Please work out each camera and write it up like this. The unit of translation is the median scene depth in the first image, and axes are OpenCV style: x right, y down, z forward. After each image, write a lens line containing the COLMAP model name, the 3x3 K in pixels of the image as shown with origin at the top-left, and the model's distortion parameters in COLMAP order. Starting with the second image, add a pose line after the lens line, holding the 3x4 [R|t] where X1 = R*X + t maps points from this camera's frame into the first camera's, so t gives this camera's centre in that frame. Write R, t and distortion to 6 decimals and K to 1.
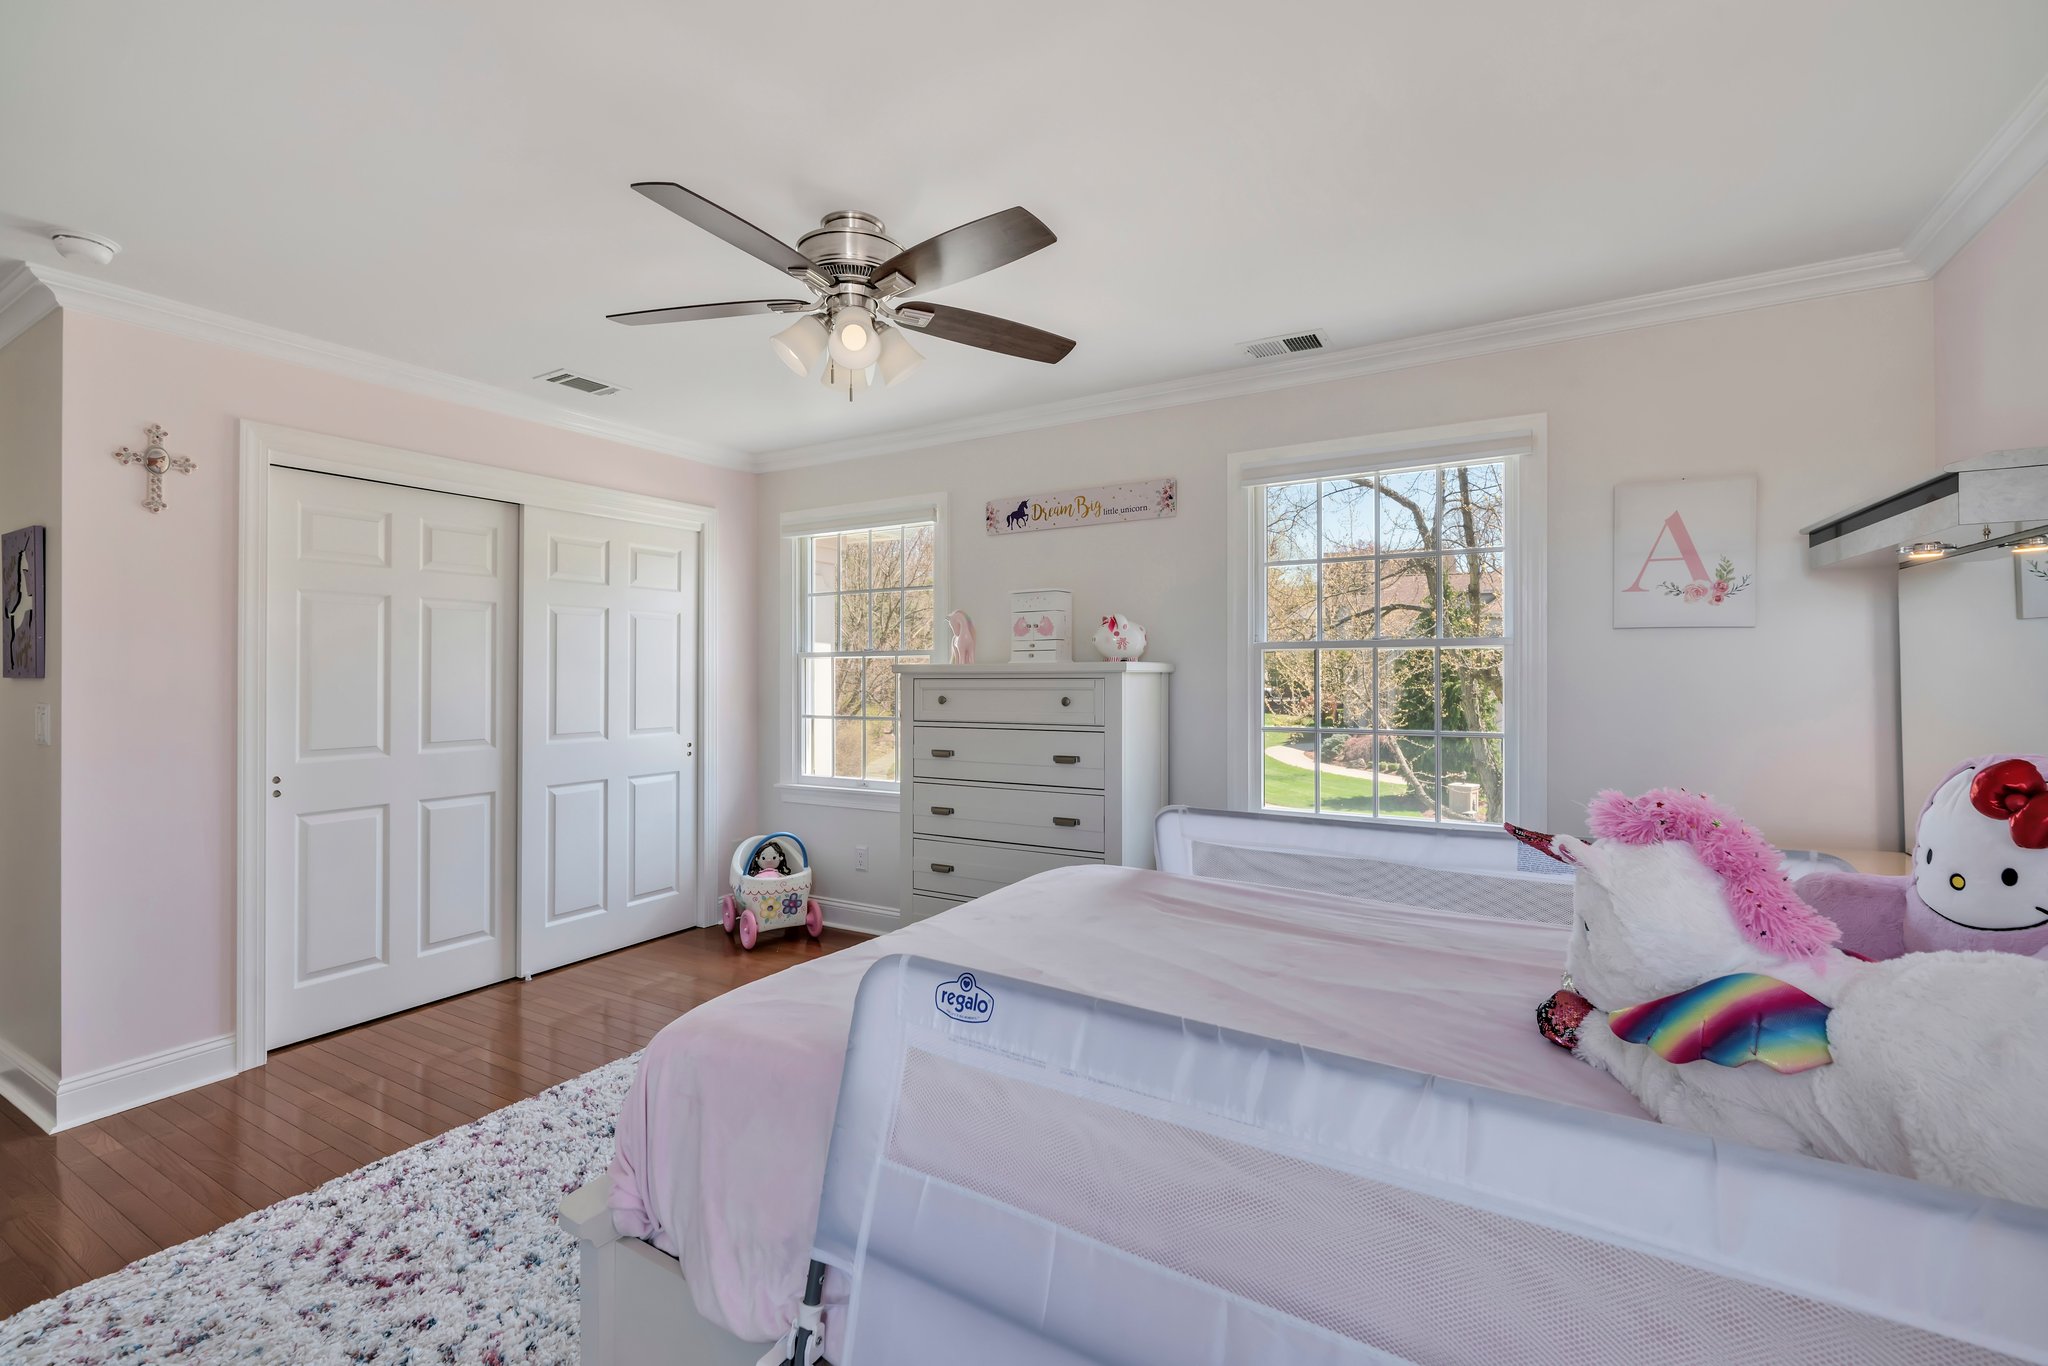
lens RADIAL K [[897.7, 0, 1021.9], [0, 897.7, 671.3], [0, 0, 1]] dist [-0.000330, -0.000046]
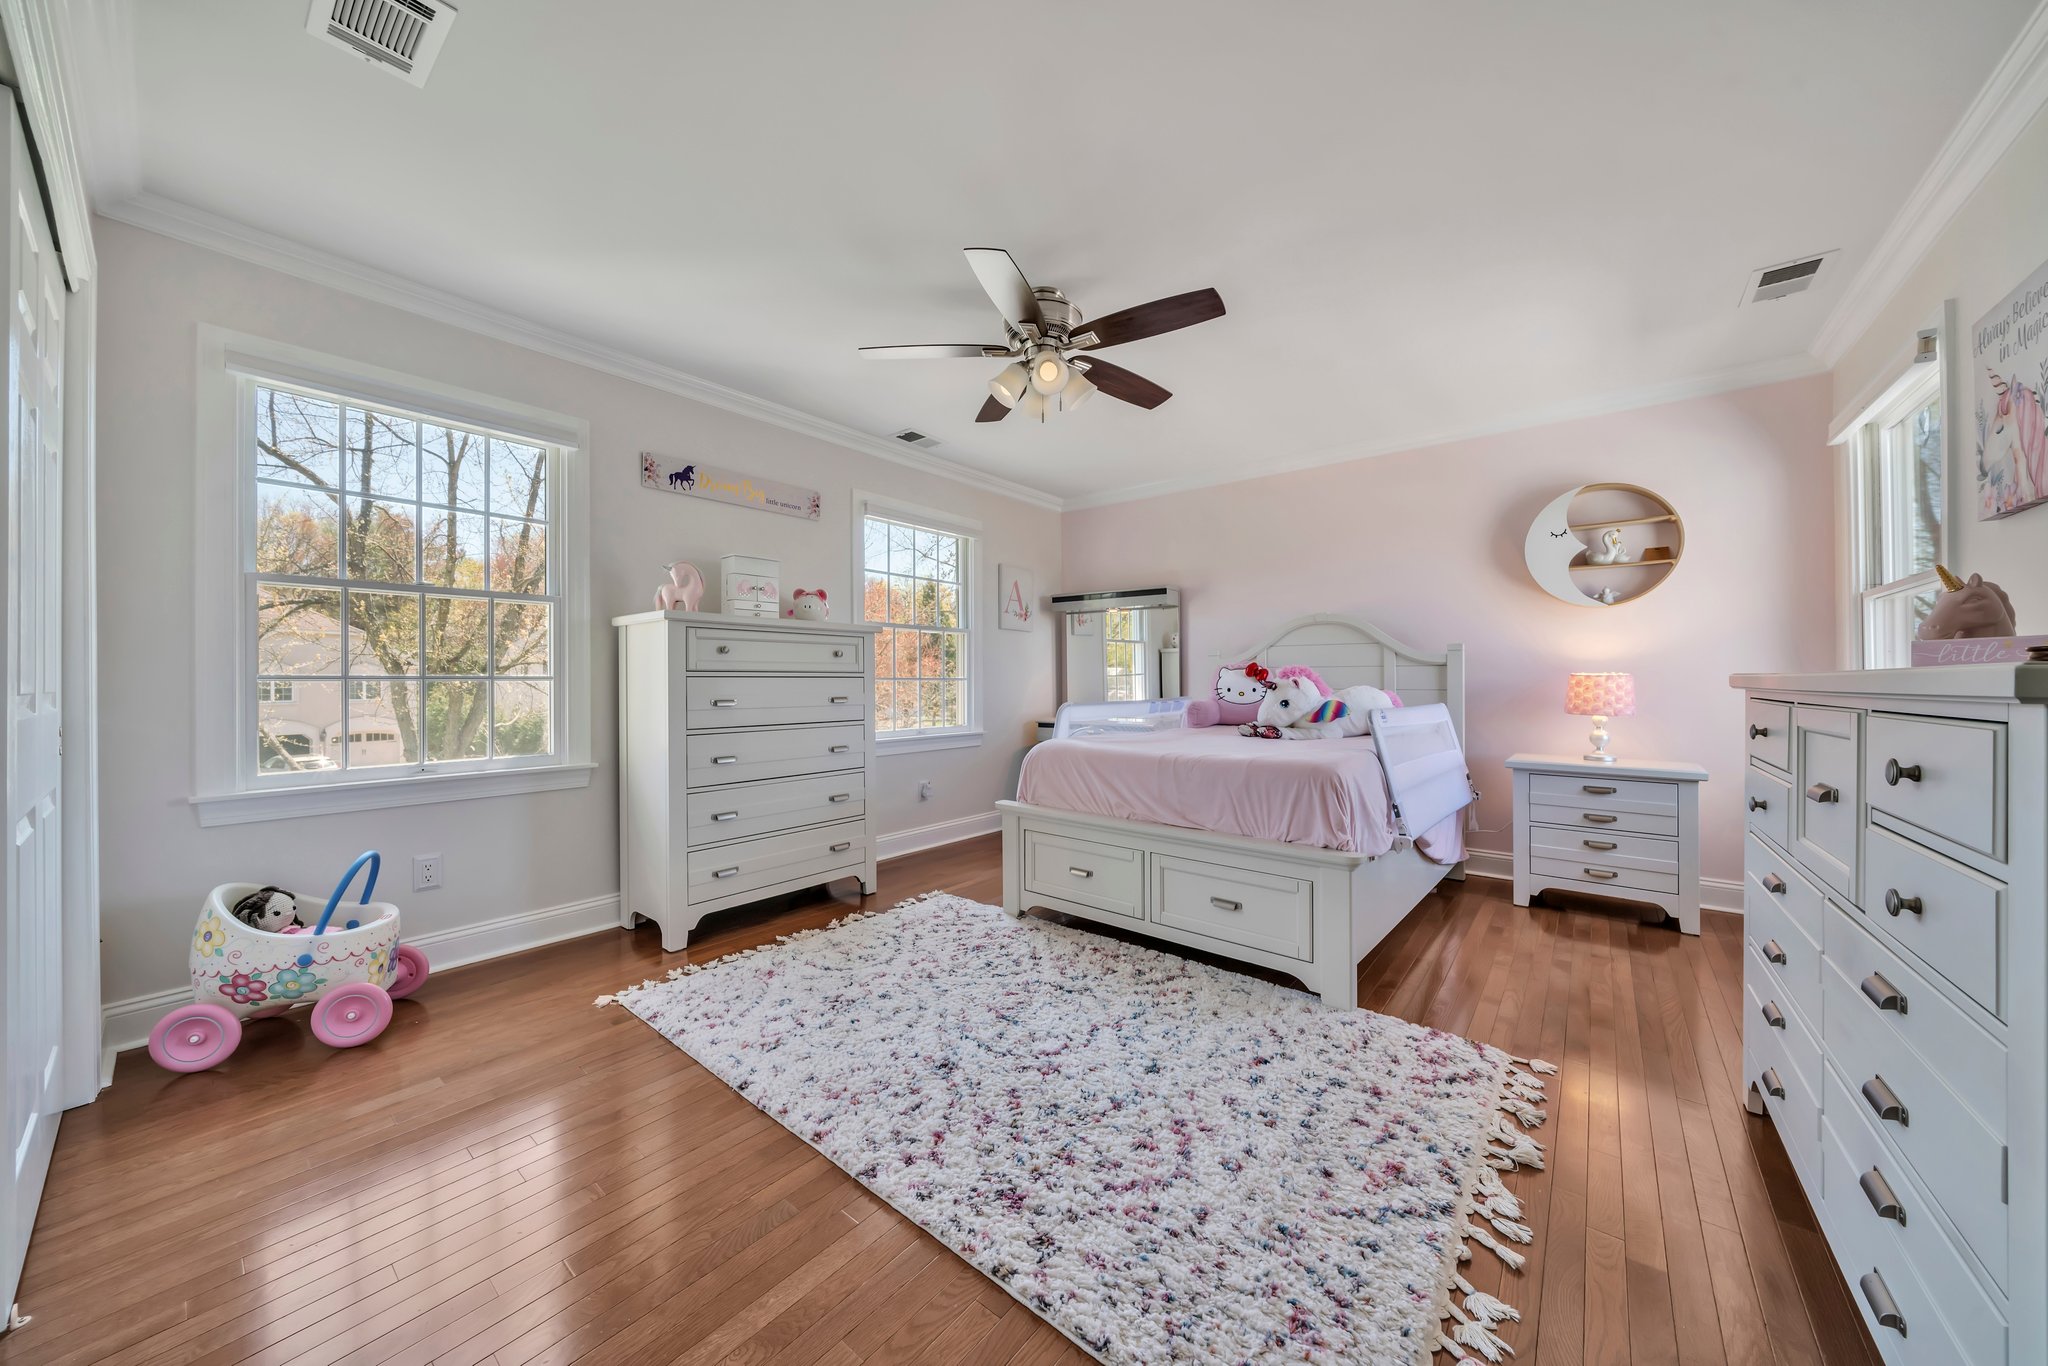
lens RADIAL K [[699.1, 0, 1010.3], [0, 699.1, 684.8], [0, 0, 1]] dist [-0.000019, 0.000001]
pose [[0.163470, -0.000572, 0.986548, -0.890775], [0.002365, 0.999997, 0.000188, 0.078678], [-0.986545, 0.002303, 0.163471, 0.608205]]
